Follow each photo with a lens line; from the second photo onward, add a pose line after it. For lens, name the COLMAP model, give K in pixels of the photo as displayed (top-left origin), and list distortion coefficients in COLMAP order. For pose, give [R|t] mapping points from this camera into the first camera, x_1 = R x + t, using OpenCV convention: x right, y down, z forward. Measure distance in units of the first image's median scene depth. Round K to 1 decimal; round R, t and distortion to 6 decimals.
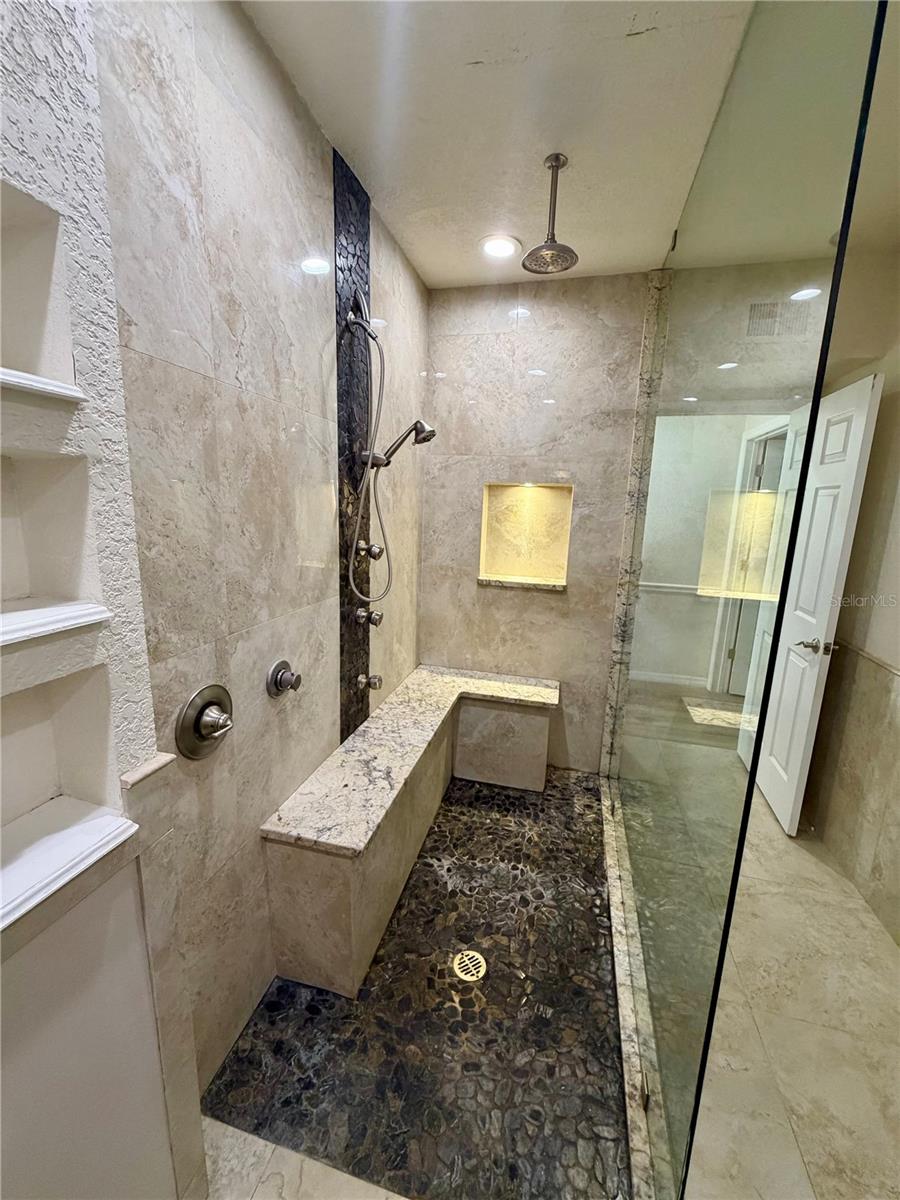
lens RADIAL K [[481.0, 0, 455.1], [0, 481.0, 593.6], [0, 0, 1]] dist [0.000341, -0.000671]
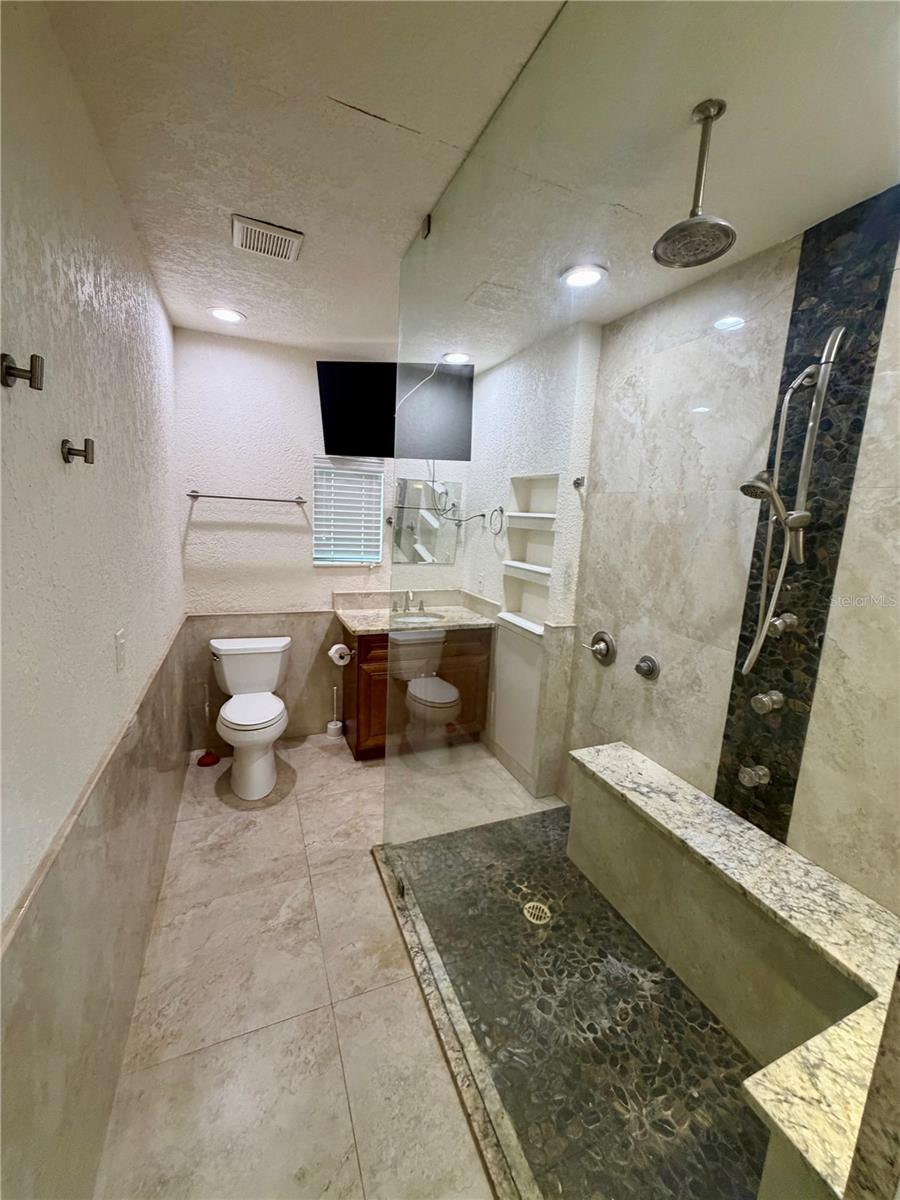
lens RADIAL K [[481.0, 0, 451.4], [0, 481.0, 600.5], [0, 0, 1]] dist [0.000341, -0.000671]
pose [[-0.796611, 0.027299, -0.603876, 0.987543], [-0.193542, 0.934874, 0.297576, -0.333675], [0.572671, 0.353927, -0.739448, 1.582618]]
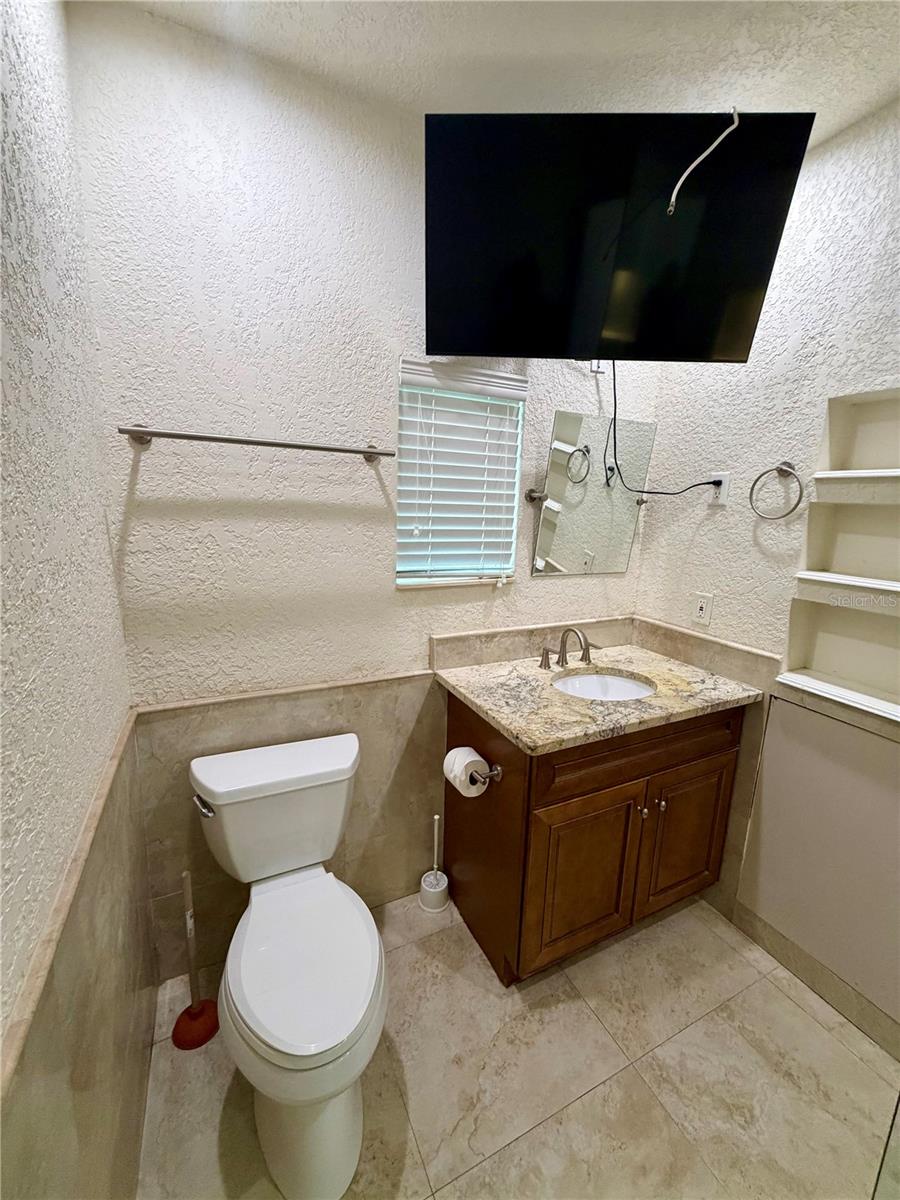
lens RADIAL K [[481.0, 0, 453.7], [0, 481.0, 599.3], [0, 0, 1]] dist [0.000341, -0.000671]
pose [[-0.759269, 0.061871, -0.647829, 0.799404], [-0.186955, 0.932771, 0.308200, -0.081226], [0.623345, 0.355121, -0.696656, 0.549316]]
